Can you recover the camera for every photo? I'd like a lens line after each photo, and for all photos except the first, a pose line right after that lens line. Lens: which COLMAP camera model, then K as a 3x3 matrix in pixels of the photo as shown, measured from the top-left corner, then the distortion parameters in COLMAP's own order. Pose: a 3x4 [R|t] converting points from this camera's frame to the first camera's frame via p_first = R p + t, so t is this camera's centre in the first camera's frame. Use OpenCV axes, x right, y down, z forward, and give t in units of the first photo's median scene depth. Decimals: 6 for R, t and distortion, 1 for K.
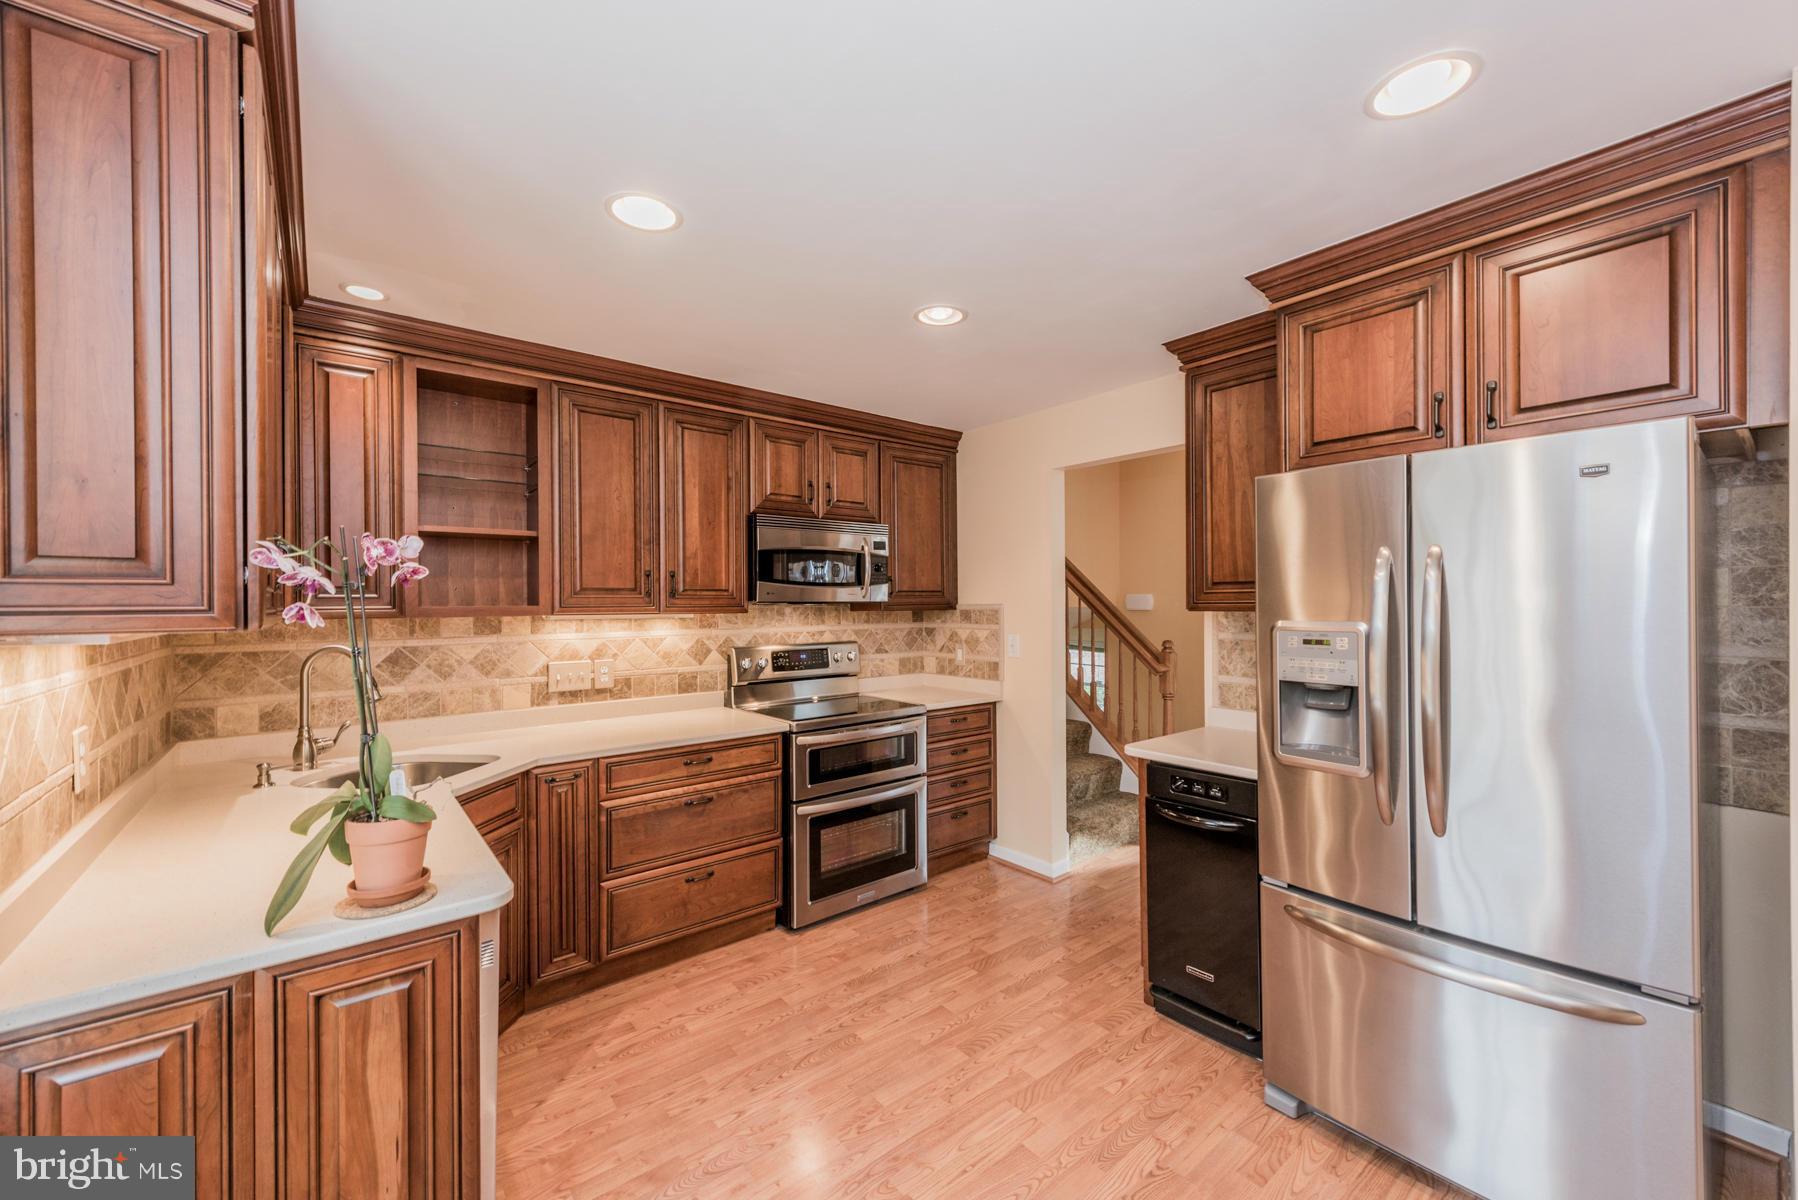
lens RADIAL K [[708.2, 0, 915.1], [0, 708.2, 601.1], [0, 0, 1]] dist [0.015767, -0.001243]
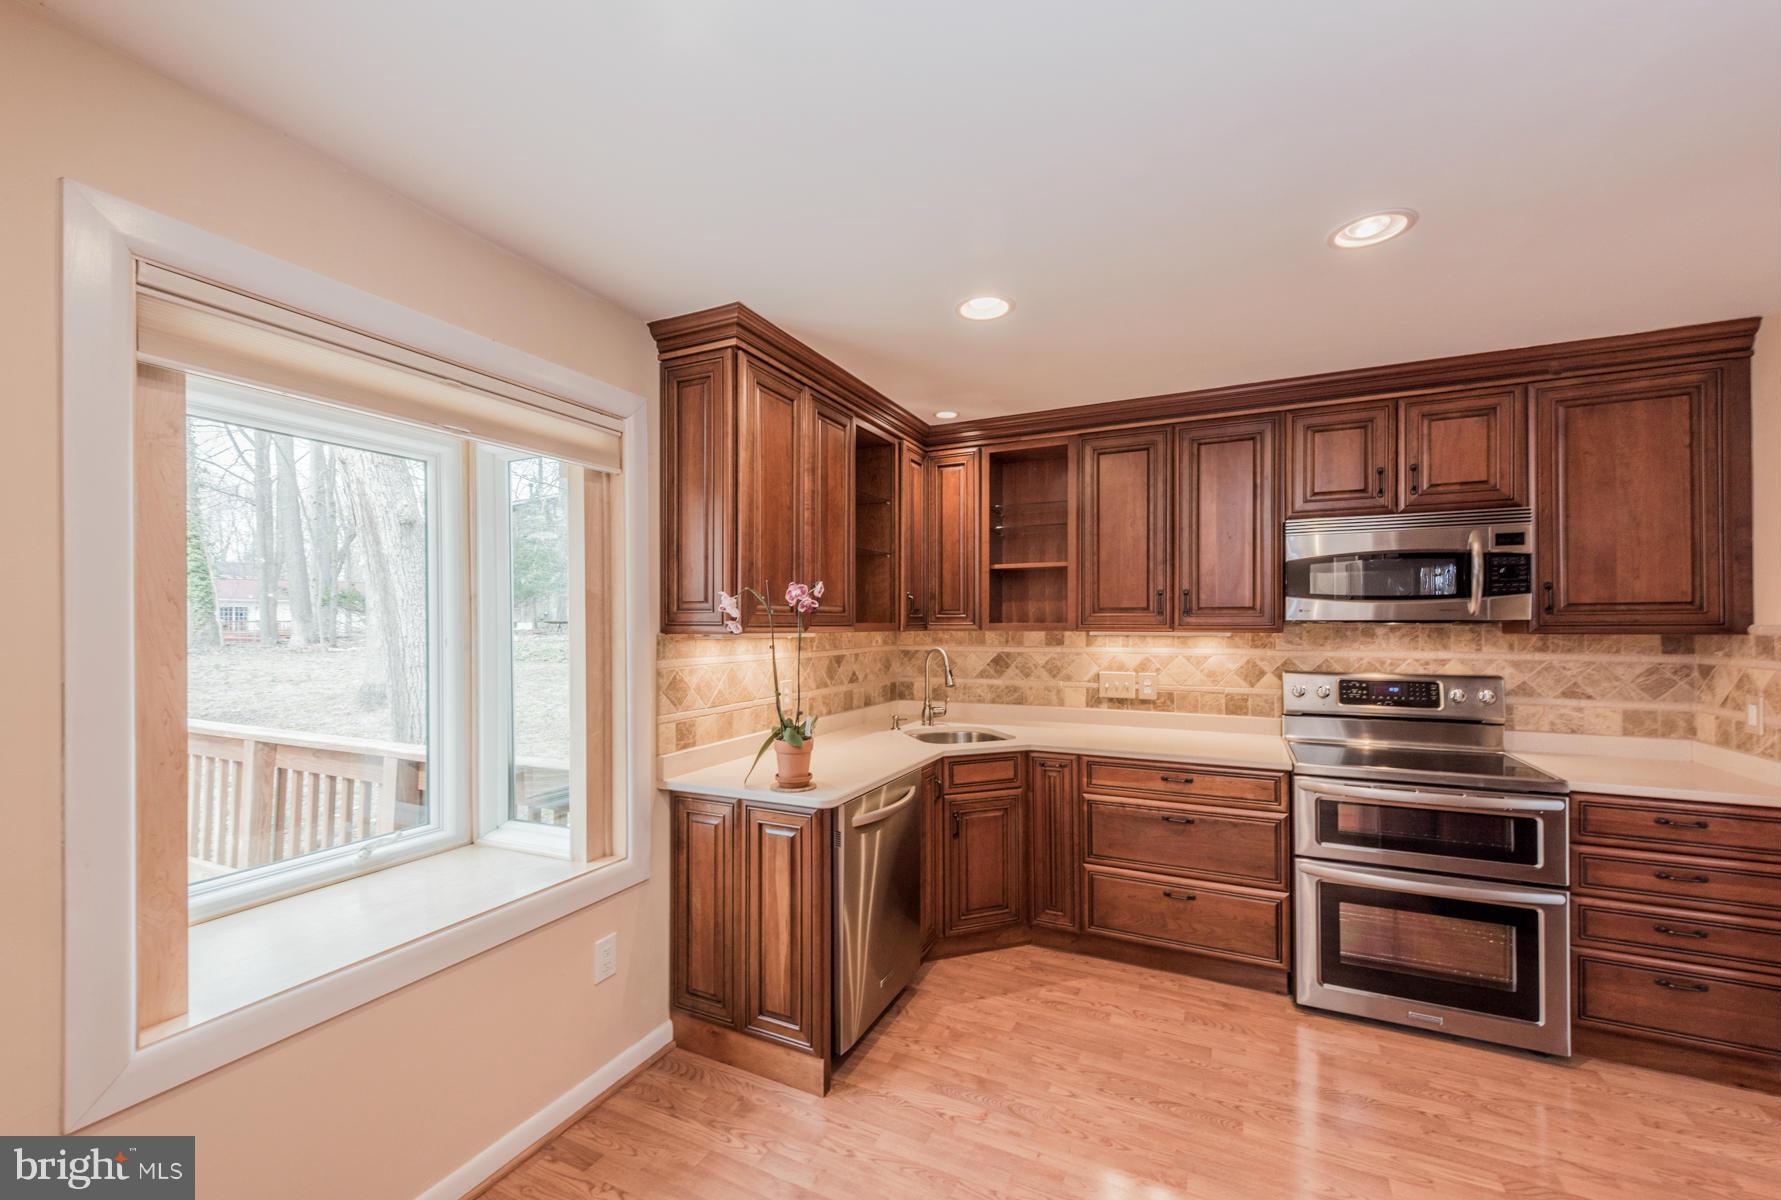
lens RADIAL K [[716.8, 0, 895.3], [0, 716.8, 617.4], [0, 0, 1]] dist [0.011907, 0.000022]
pose [[0.421312, -0.001013, -0.906915, 0.410272], [-0.000068, 0.999999, -0.001149, -0.001416], [0.906916, 0.000546, 0.421312, 0.195080]]
